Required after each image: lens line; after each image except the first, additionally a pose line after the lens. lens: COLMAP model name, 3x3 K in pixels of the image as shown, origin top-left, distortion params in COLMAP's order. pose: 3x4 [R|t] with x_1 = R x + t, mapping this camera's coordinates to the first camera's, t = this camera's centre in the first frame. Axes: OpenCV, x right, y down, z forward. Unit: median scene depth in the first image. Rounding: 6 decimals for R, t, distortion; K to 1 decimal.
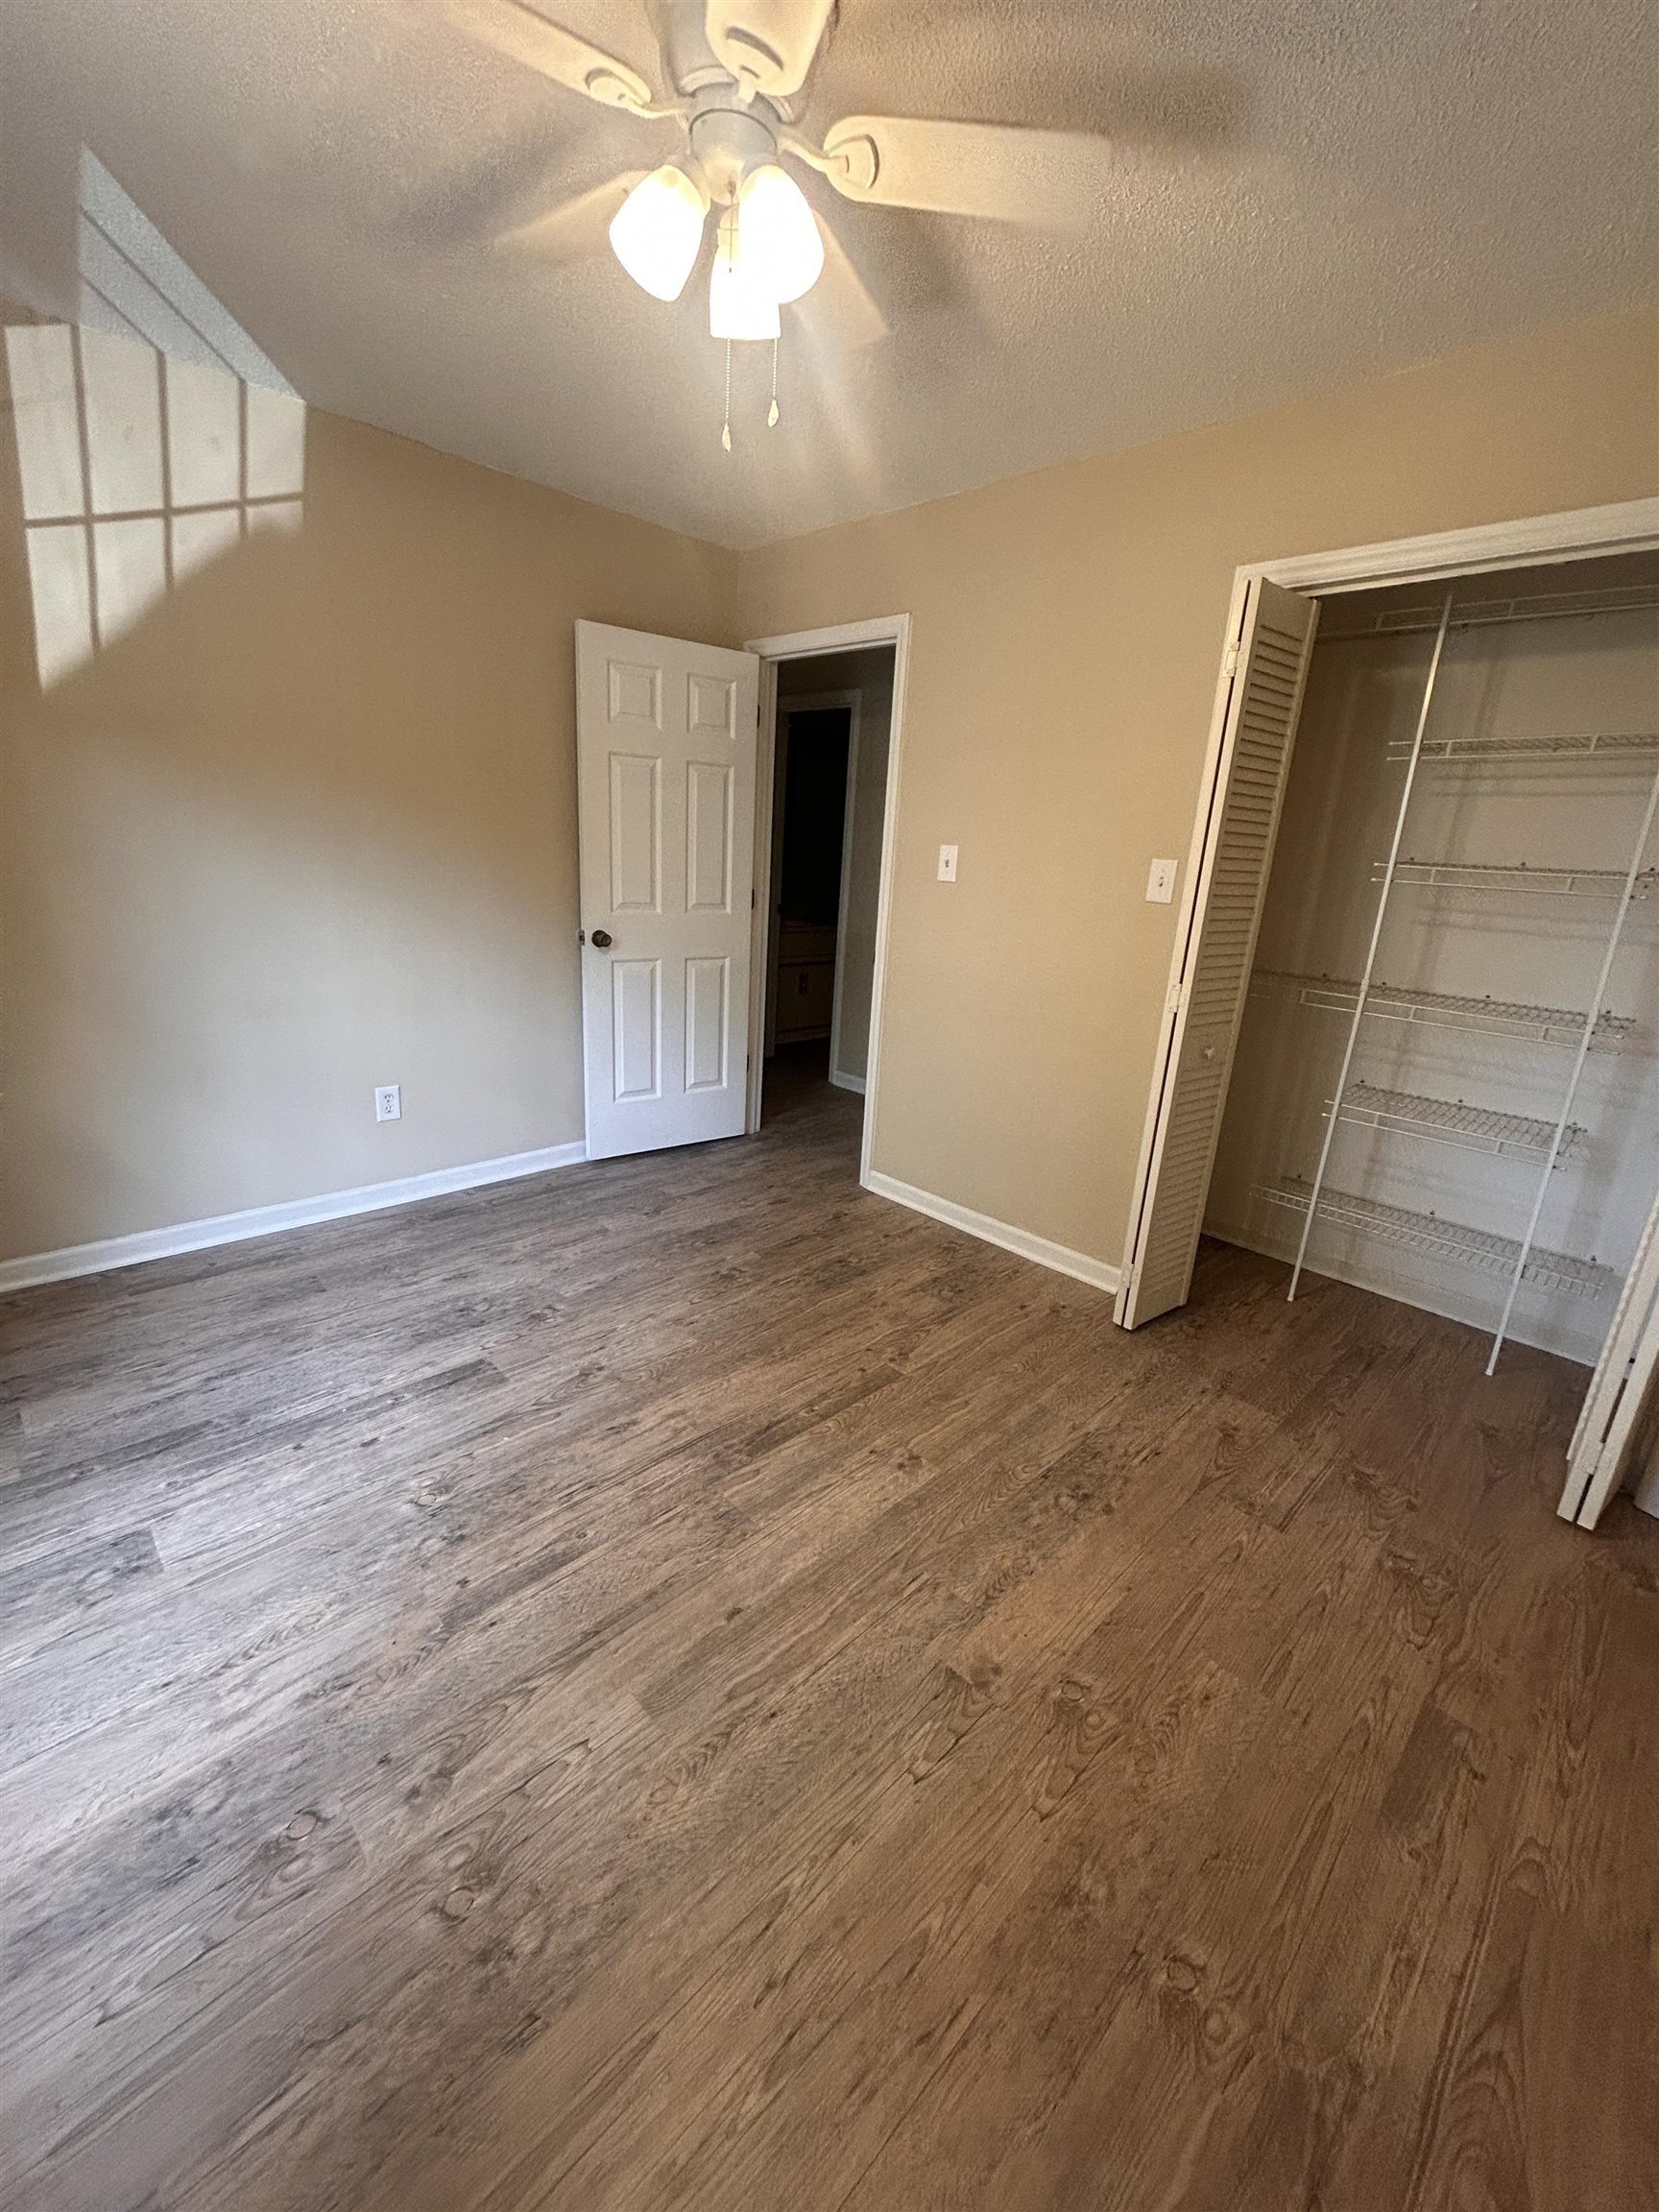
lens RADIAL K [[893.3, 0, 831.5], [0, 893.3, 1097.9], [0, 0, 1]] dist [0.002450, 0.000642]
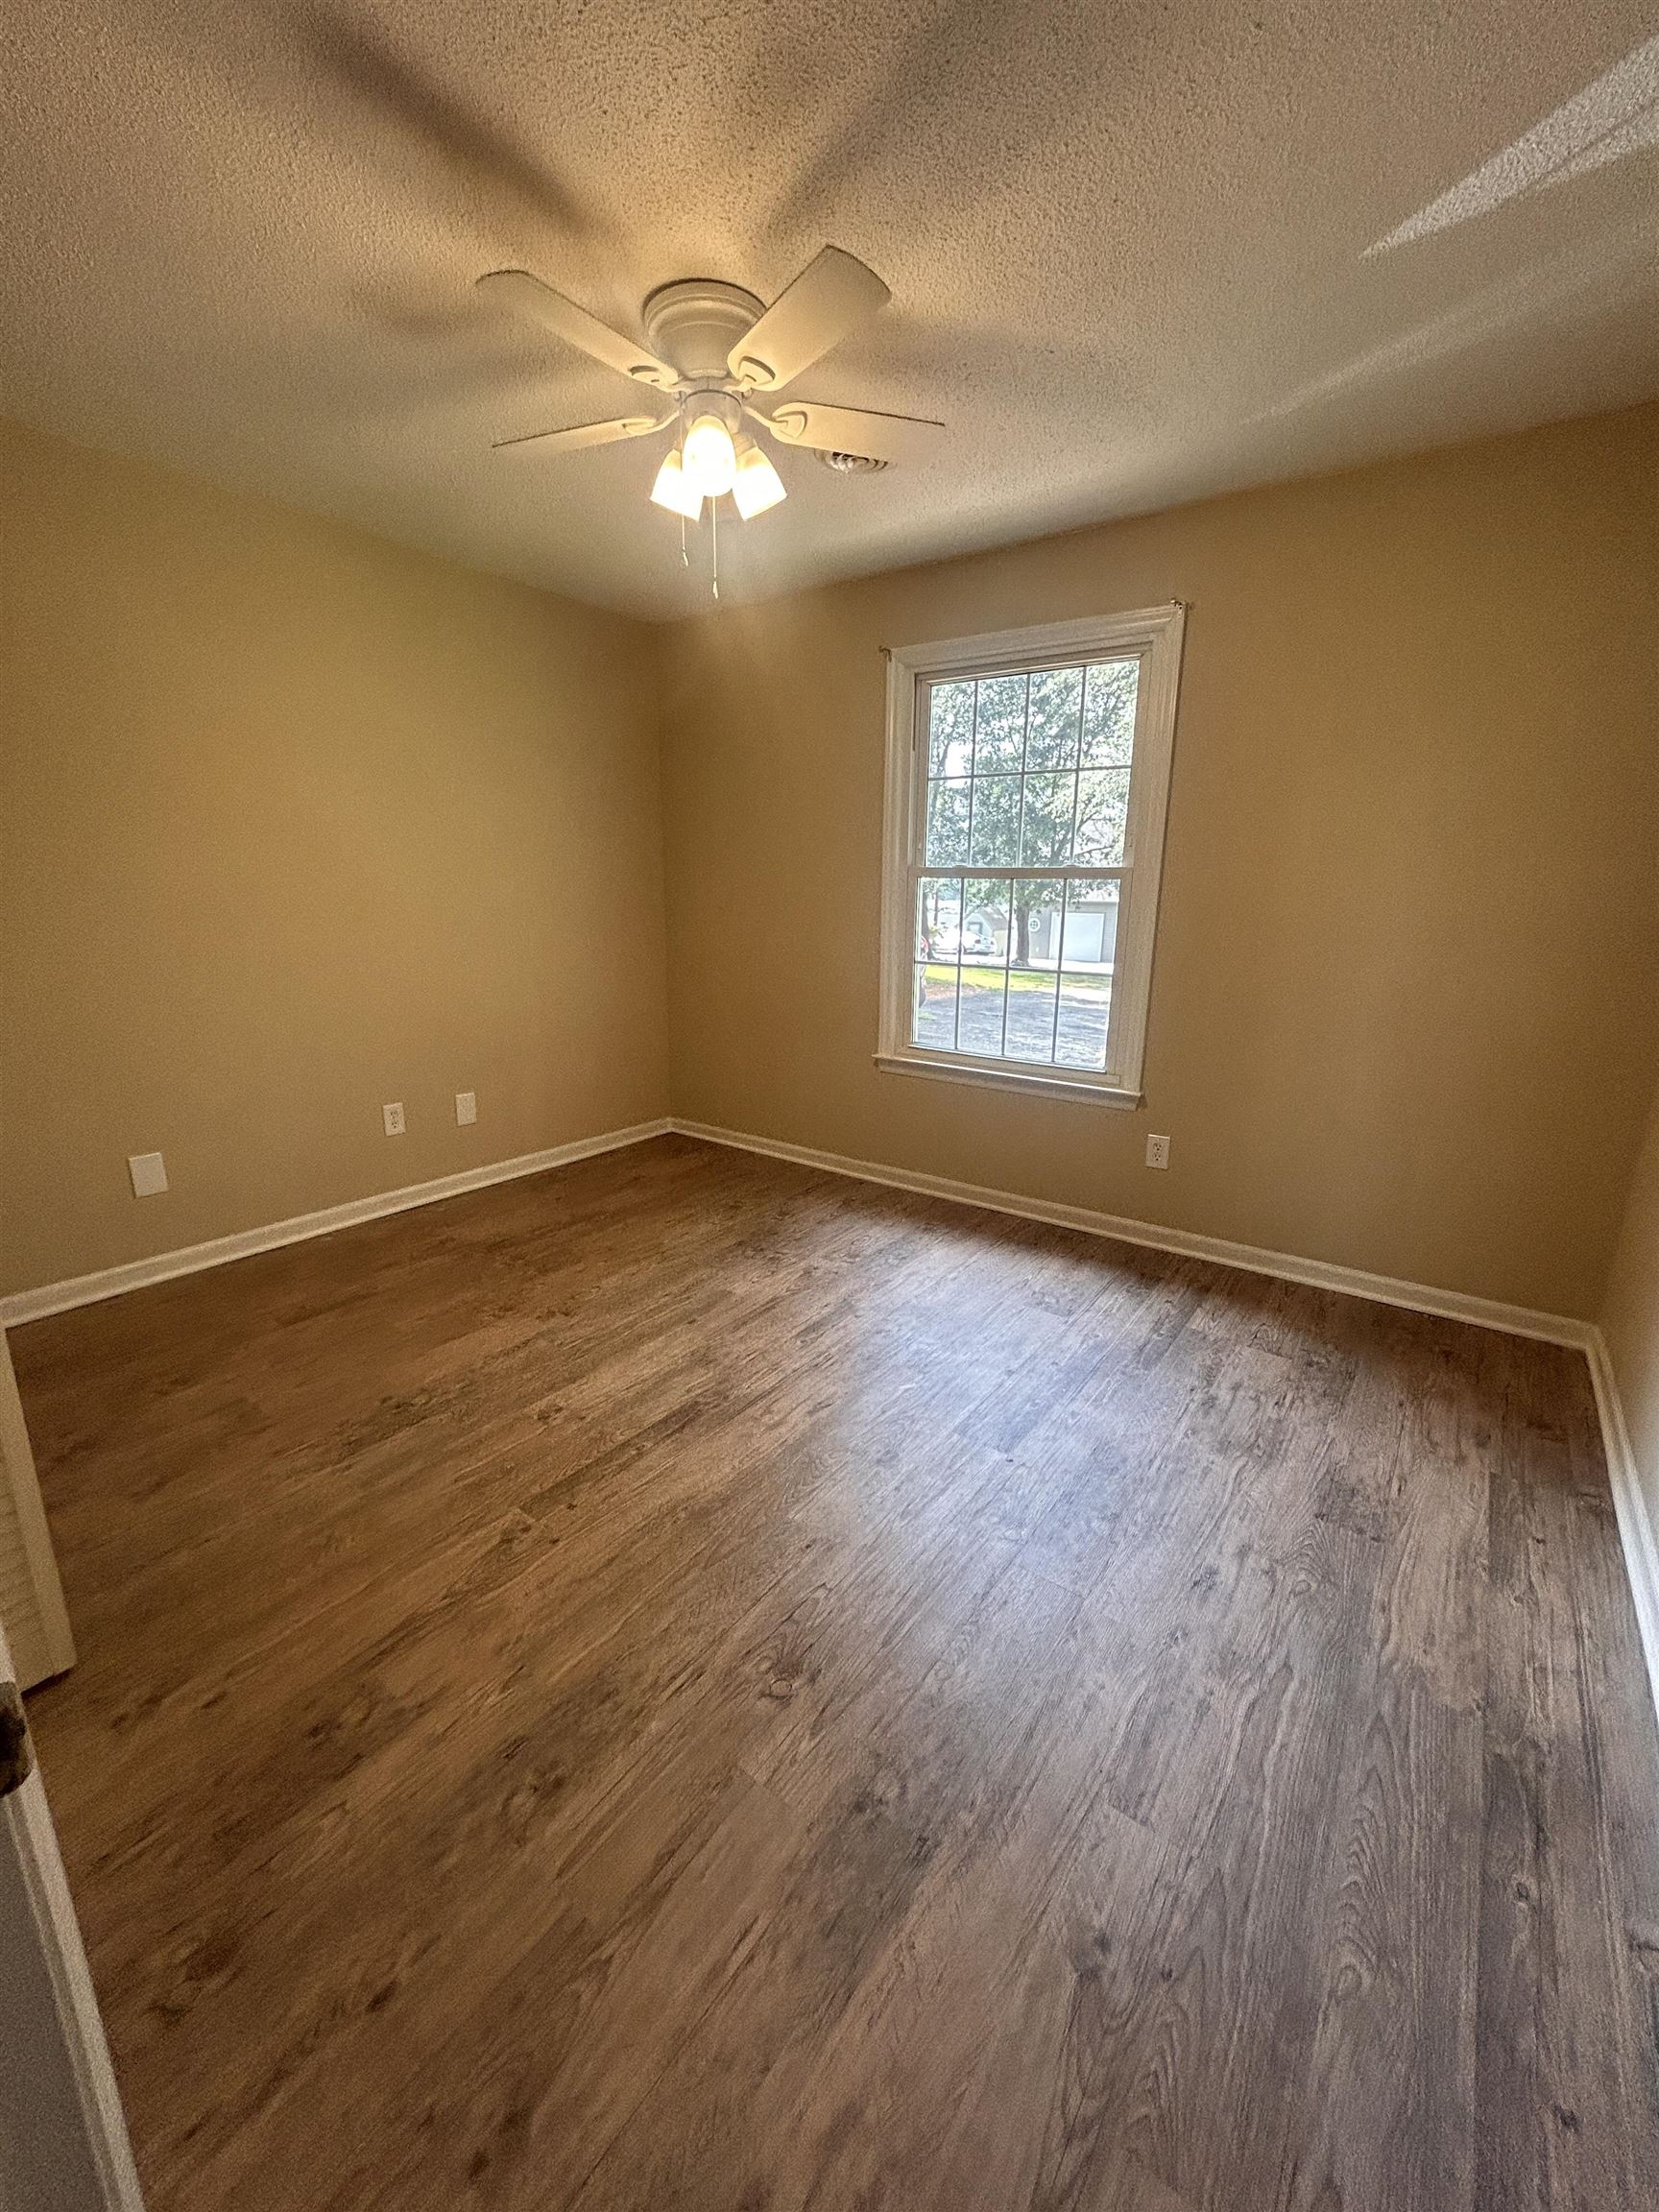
lens RADIAL K [[893.3, 0, 831.5], [0, 893.3, 1097.9], [0, 0, 1]] dist [0.002450, 0.000642]
pose [[-0.985307, -0.030957, -0.167966, -0.055728], [-0.109405, 0.869583, 0.481514, -0.482154], [0.131155, 0.492815, -0.860193, 1.751183]]
